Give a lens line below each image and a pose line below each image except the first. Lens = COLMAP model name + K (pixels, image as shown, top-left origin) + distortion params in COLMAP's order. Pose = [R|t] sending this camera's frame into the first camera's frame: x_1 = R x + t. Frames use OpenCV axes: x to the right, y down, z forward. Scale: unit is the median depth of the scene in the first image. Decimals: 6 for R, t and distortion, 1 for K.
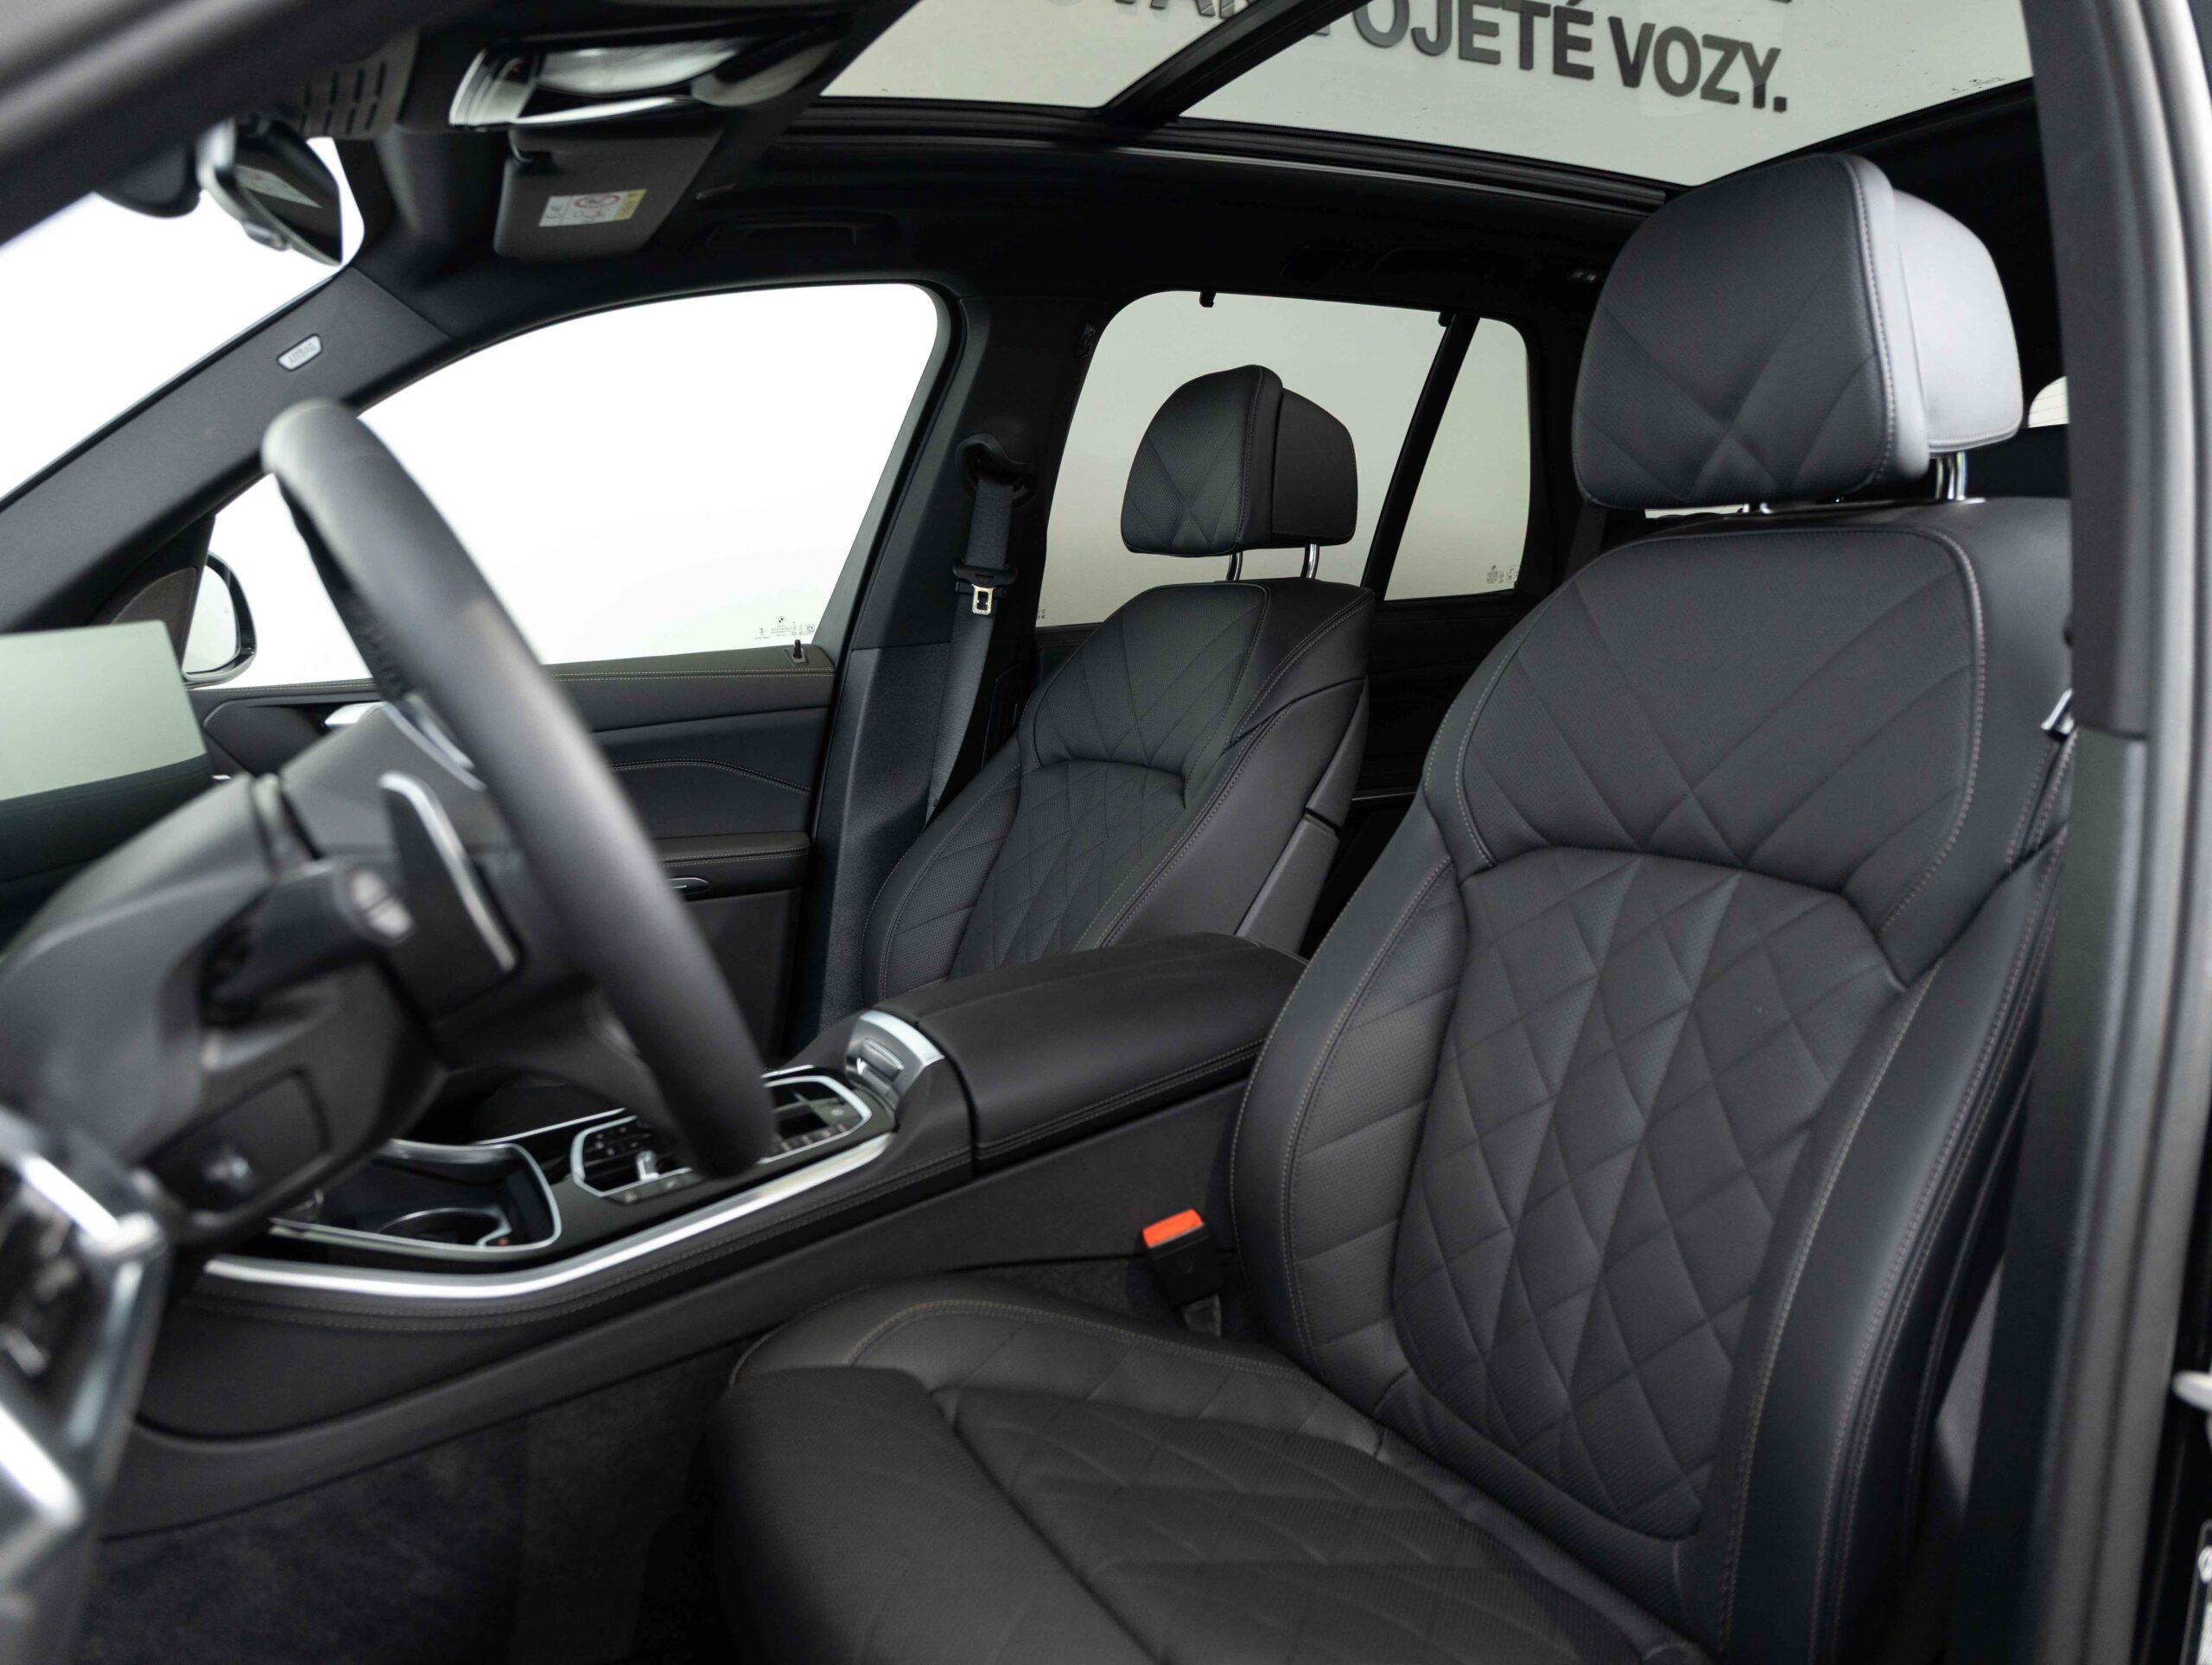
lens RADIAL K [[1635.5, 0, 1106.0], [0, 1635.5, 832.5], [0, 0, 1]] dist [-0.028369, -0.006475]
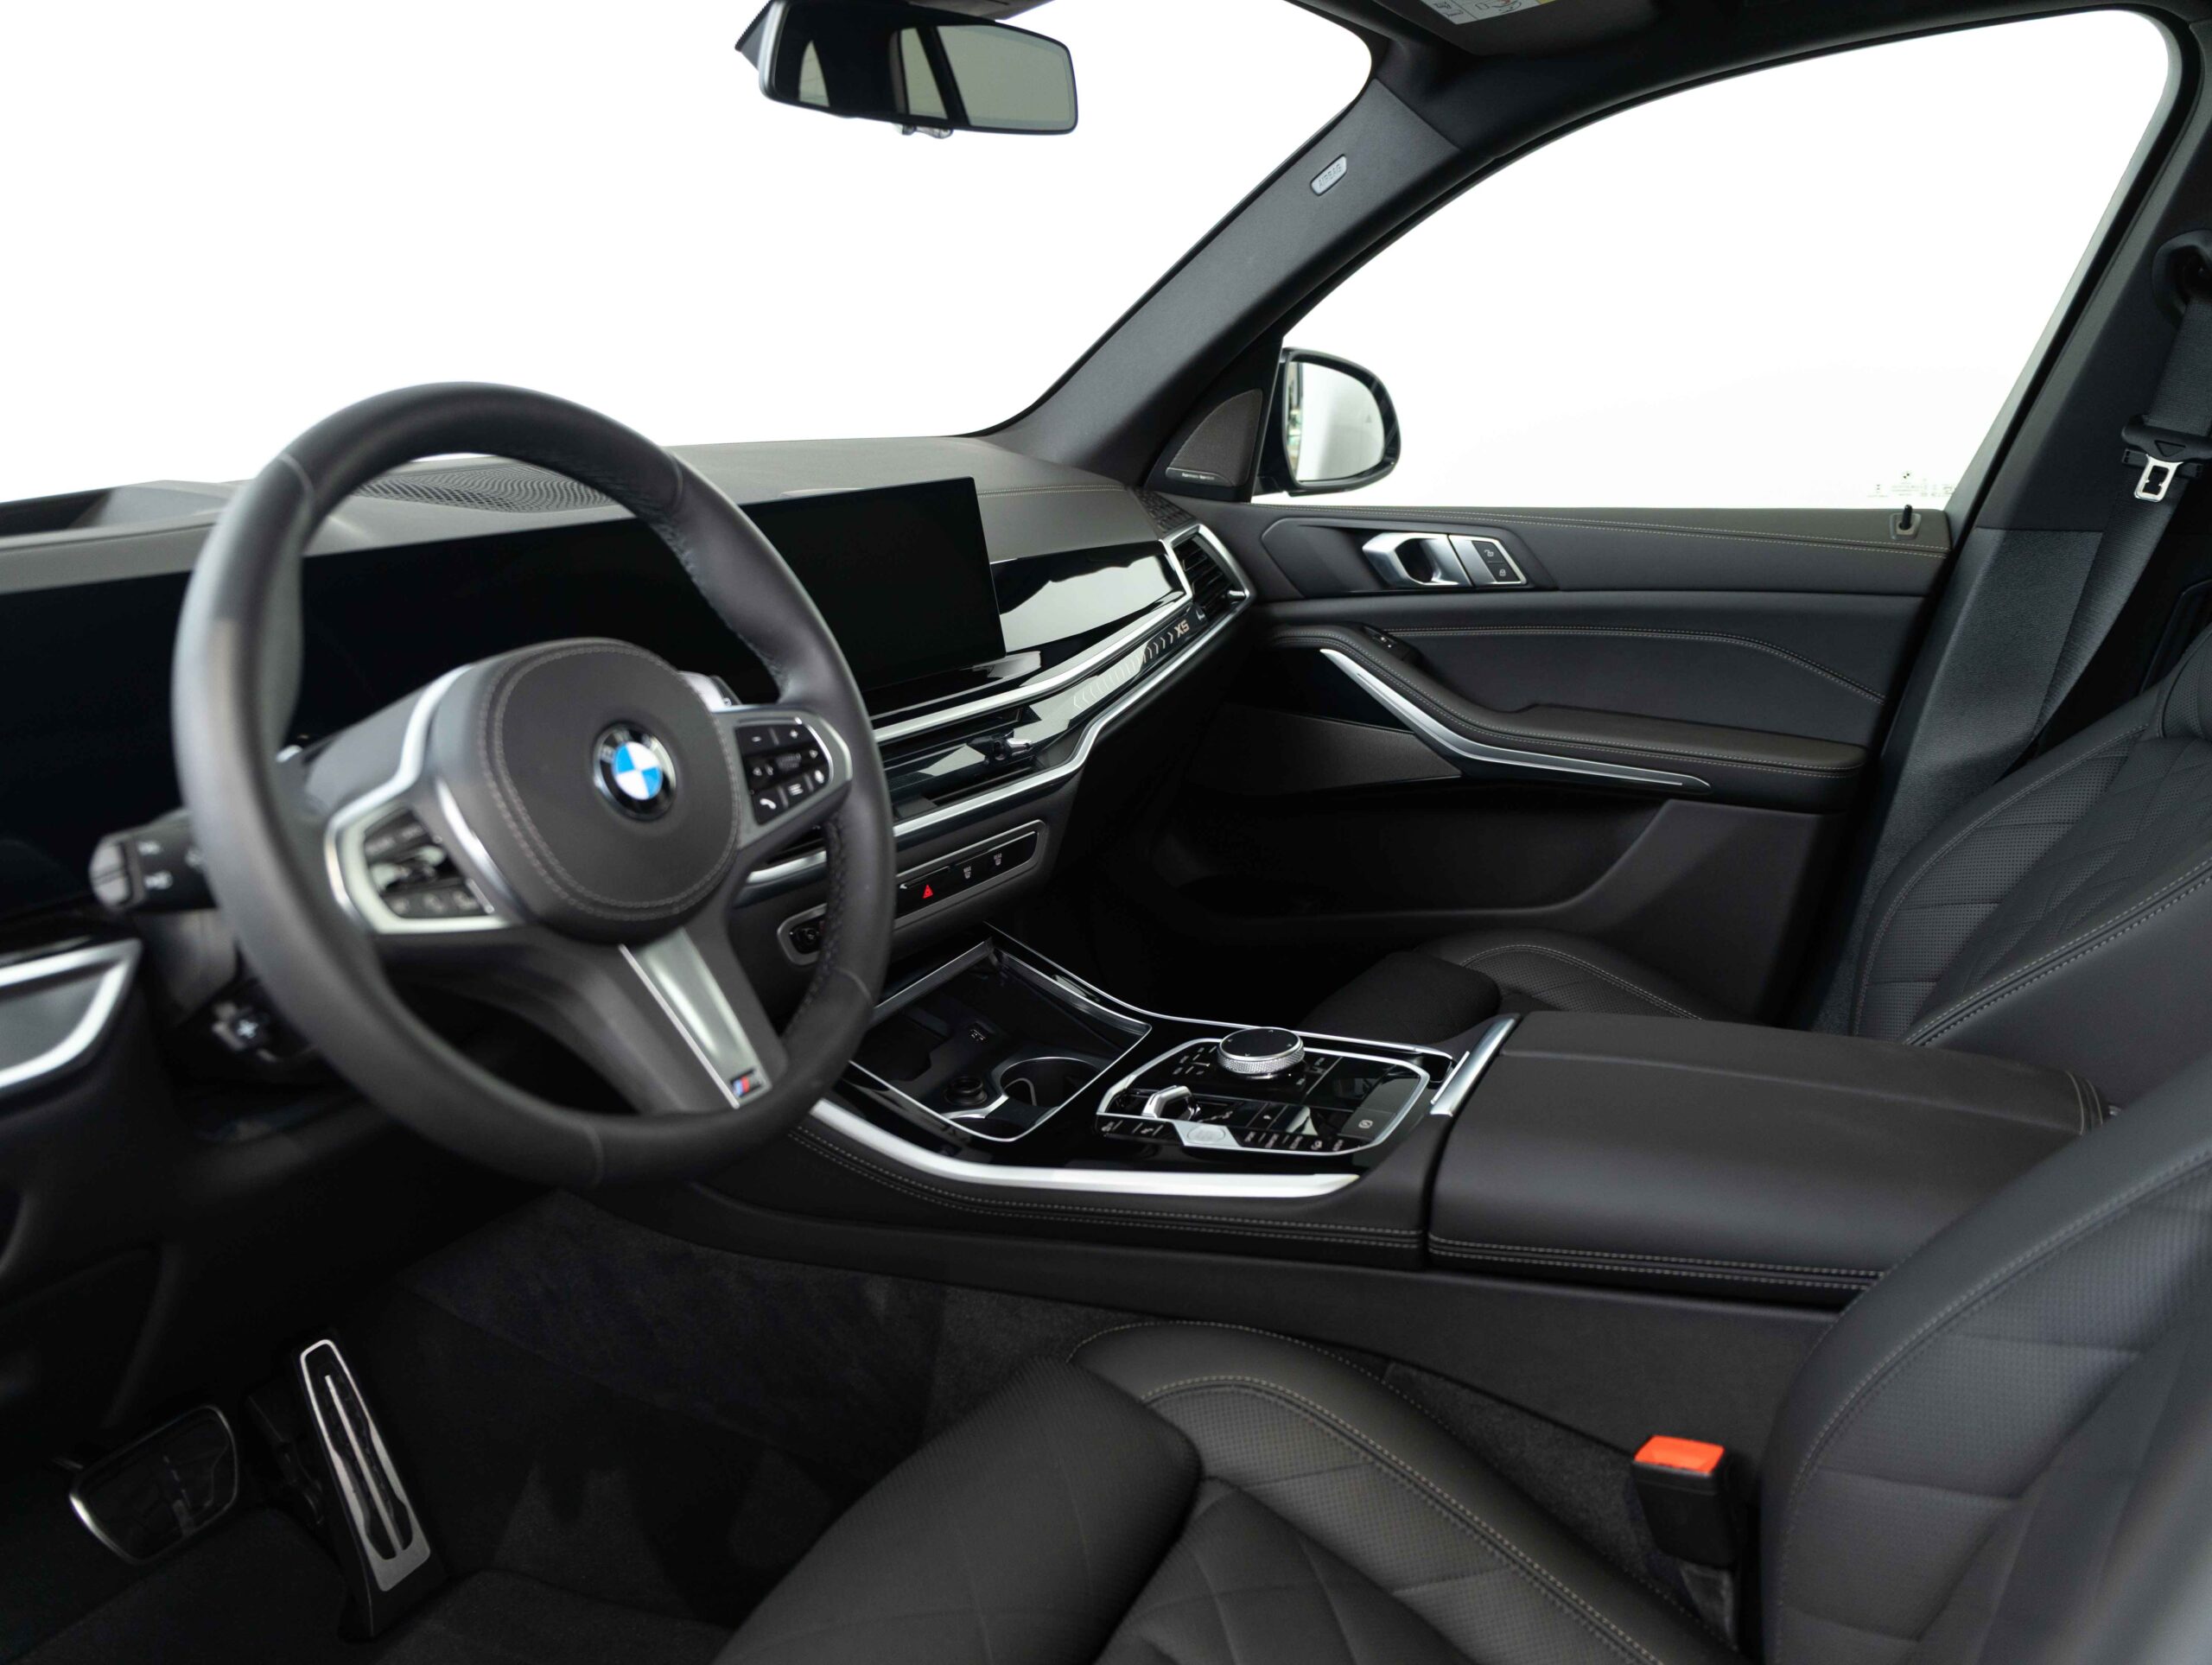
lens RADIAL K [[1635.5, 0, 1106.0], [0, 1635.5, 832.5], [0, 0, 1]] dist [-0.028369, -0.006475]
pose [[0.578070, 0.259085, -0.773764, 0.259660], [-0.132433, 0.965471, 0.224336, -0.102945], [0.805169, -0.027210, 0.592421, 0.265040]]
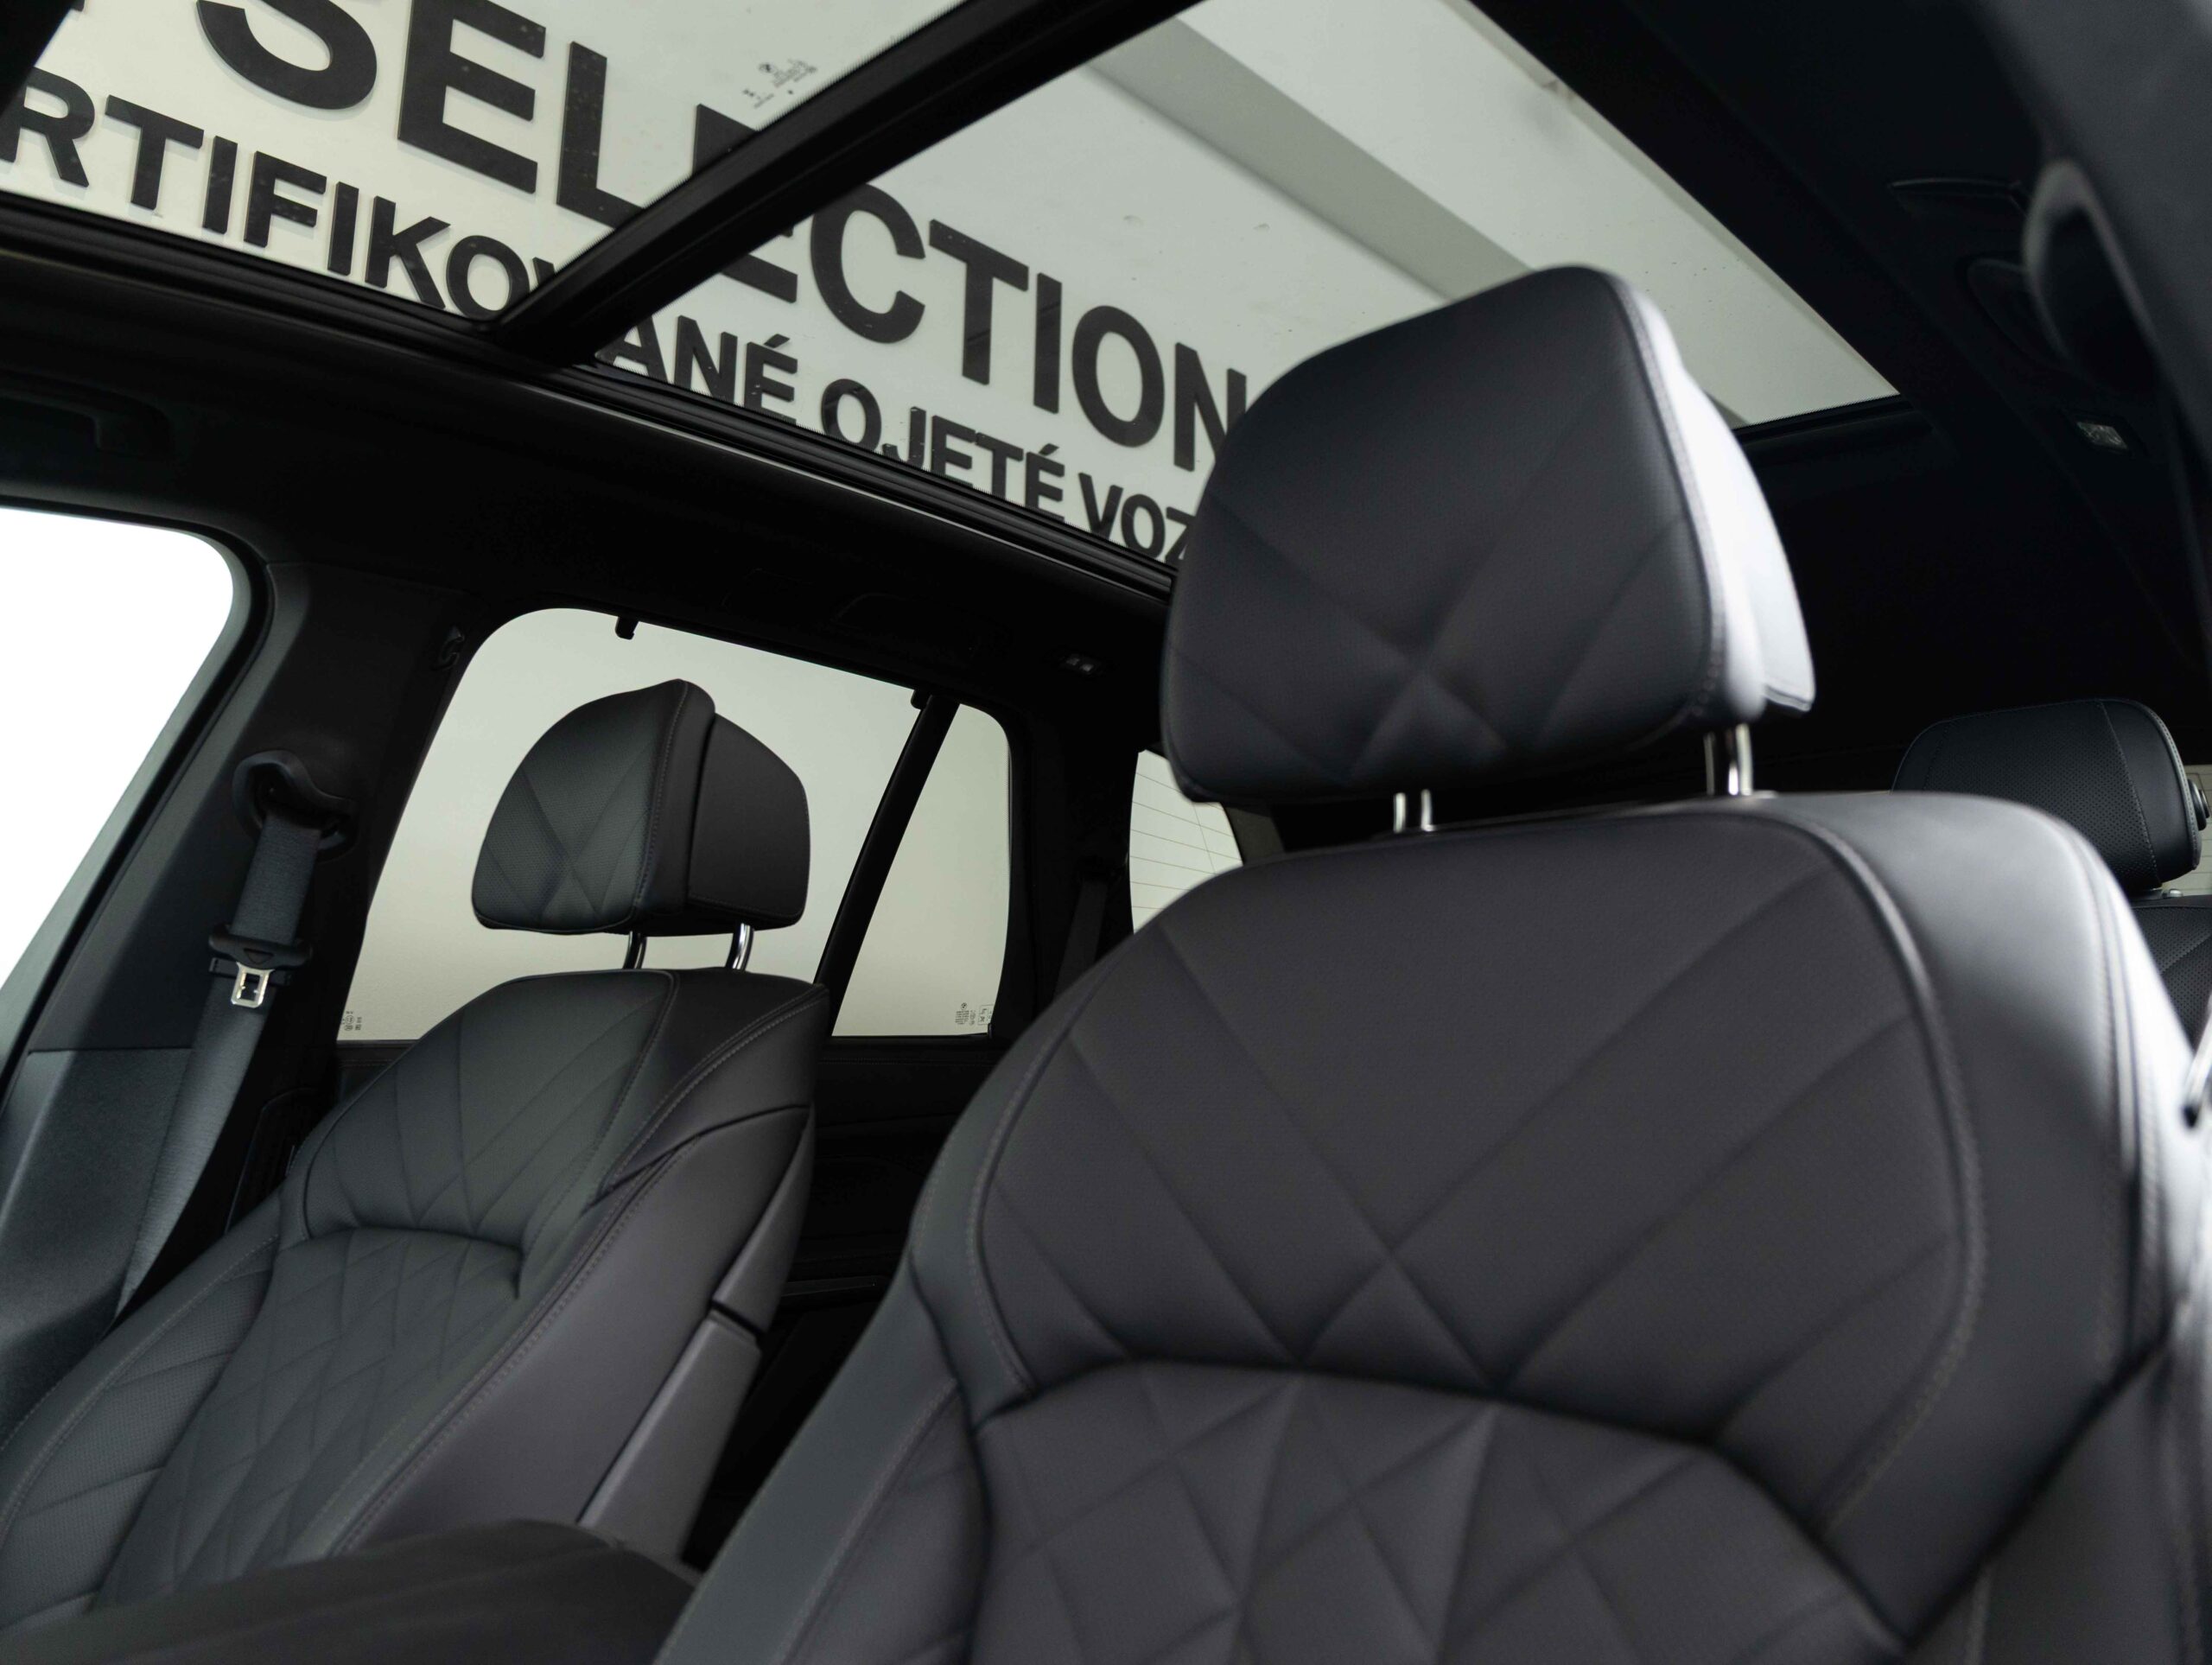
lens RADIAL K [[1635.5, 0, 1106.0], [0, 1635.5, 832.5], [0, 0, 1]] dist [-0.028369, -0.006475]
pose [[0.942056, 0.087172, 0.323930, 0.039801], [0.012938, 0.955485, -0.294755, -0.000024], [-0.335205, 0.281867, 0.898993, 0.286319]]
